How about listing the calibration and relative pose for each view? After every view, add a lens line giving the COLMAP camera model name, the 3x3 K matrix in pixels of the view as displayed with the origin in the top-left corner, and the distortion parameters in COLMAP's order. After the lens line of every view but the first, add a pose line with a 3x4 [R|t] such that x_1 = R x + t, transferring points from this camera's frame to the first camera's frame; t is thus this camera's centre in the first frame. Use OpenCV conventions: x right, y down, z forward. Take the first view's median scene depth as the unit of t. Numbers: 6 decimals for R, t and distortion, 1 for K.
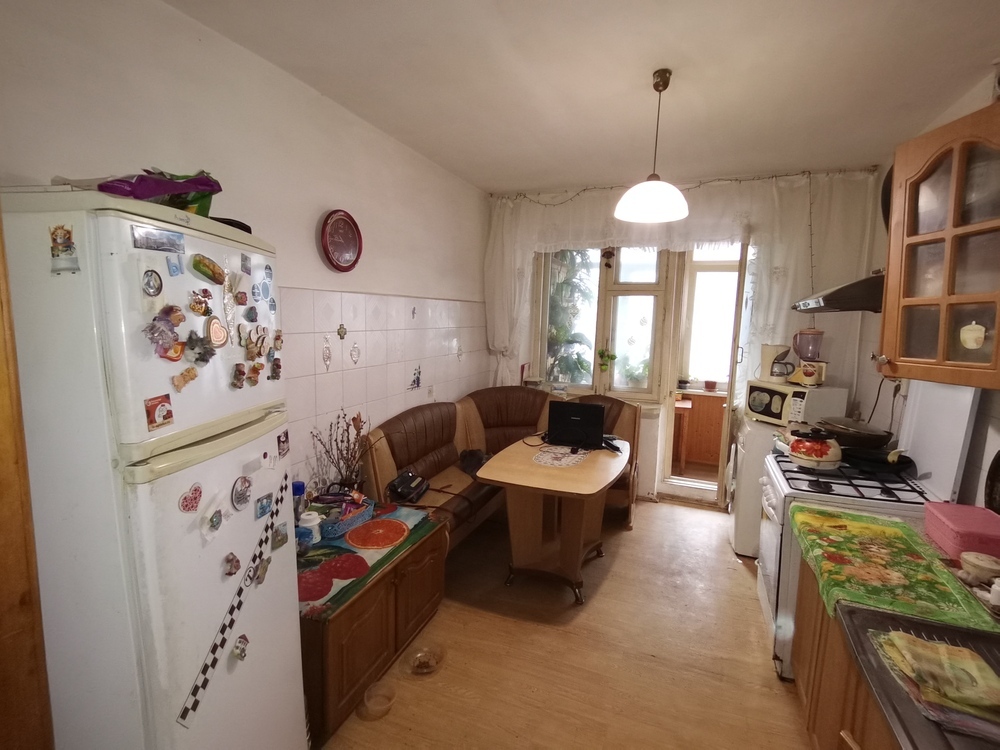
lens RADIAL K [[493.2, 0, 499.8], [0, 493.2, 393.6], [0, 0, 1]] dist [0.022783, -0.000138]
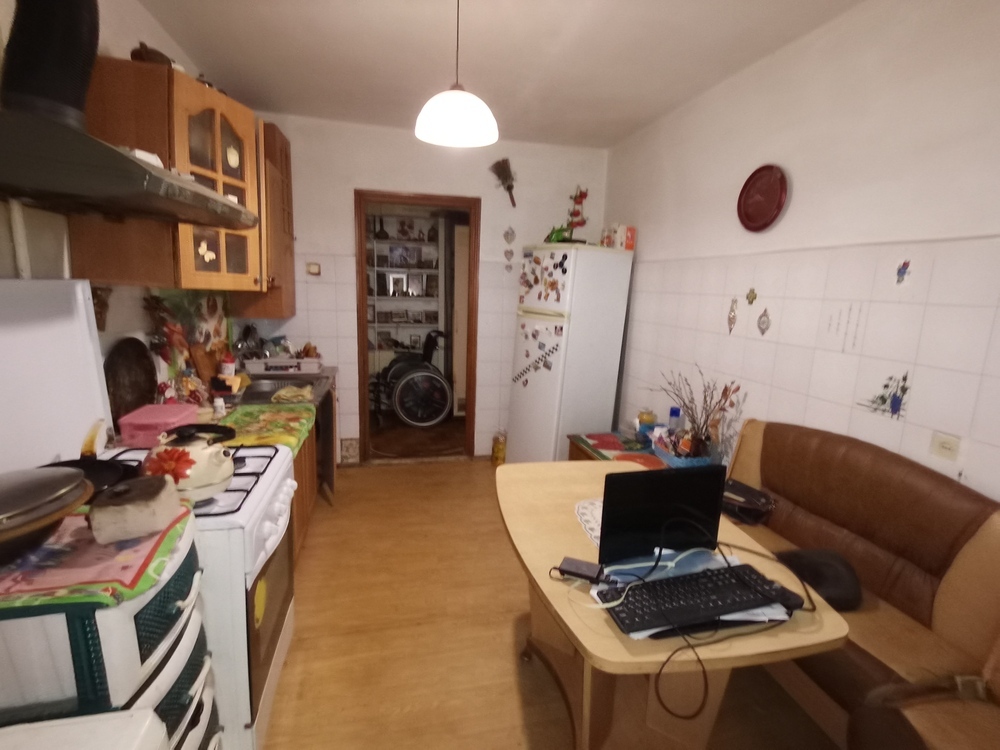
lens RADIAL K [[501.0, 0, 500.0], [0, 501.0, 375.0], [0, 0, 1]] dist [0.025062, -0.000722]
pose [[-0.827374, 0.051220, -0.559311, 0.630861], [-0.140424, 0.945341, 0.294297, -0.200377], [0.543814, 0.322034, -0.774958, 1.540691]]
